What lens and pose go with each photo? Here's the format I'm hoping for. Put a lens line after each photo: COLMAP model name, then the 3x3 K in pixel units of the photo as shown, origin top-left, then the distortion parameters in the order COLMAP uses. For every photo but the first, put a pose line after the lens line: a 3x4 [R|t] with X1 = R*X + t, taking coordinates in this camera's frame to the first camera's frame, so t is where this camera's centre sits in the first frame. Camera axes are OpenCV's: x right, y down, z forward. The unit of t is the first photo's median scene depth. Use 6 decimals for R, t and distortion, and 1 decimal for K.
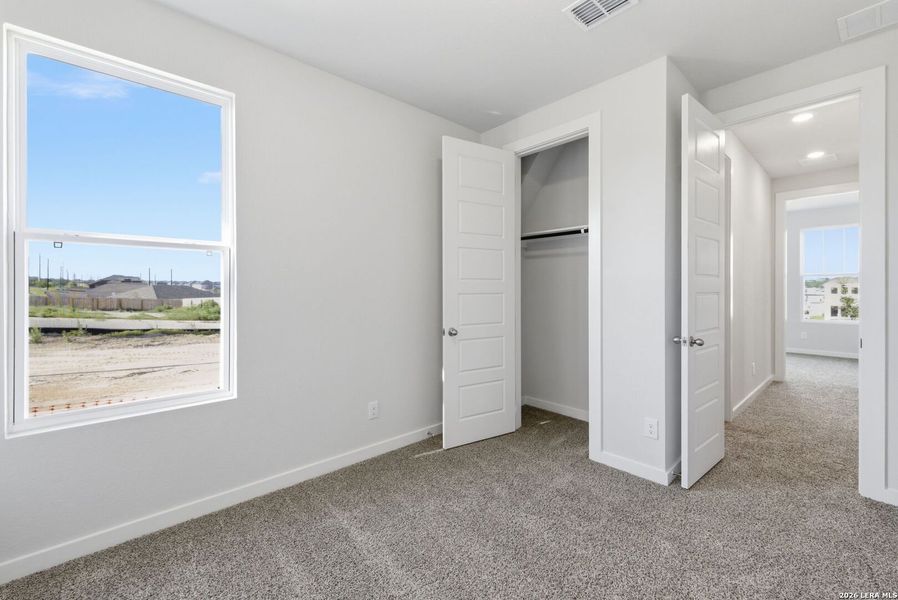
lens RADIAL K [[376.7, 0, 450.5], [0, 376.7, 294.2], [0, 0, 1]] dist [0.004588, -0.000196]
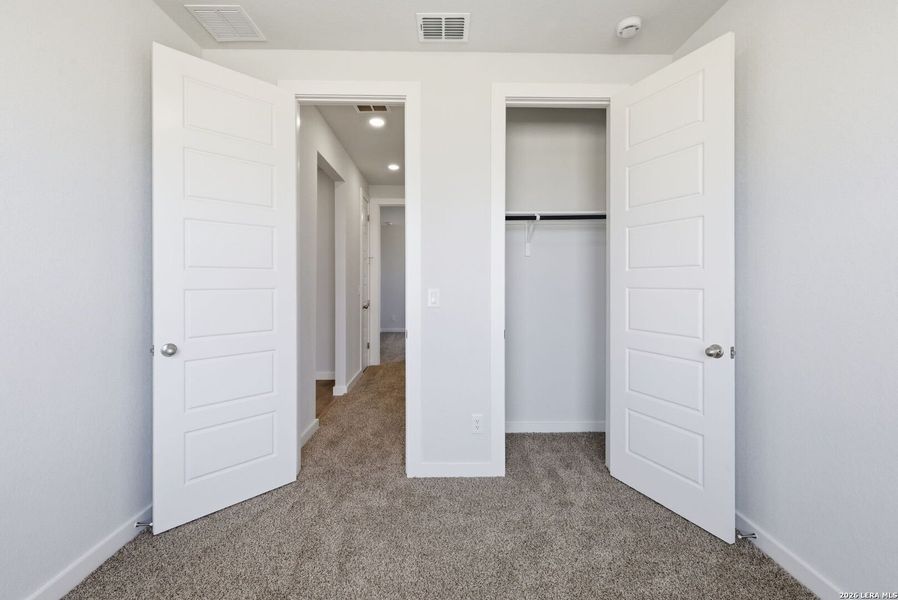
lens RADIAL K [[413.9, 0, 449.1], [0, 413.9, 293.2], [0, 0, 1]] dist [0.004646, 0.000200]
pose [[0.659869, -0.009350, 0.751323, -0.238601], [-0.000814, 0.999913, 0.013158, -0.002780], [-0.751380, -0.009294, 0.659804, 0.244989]]
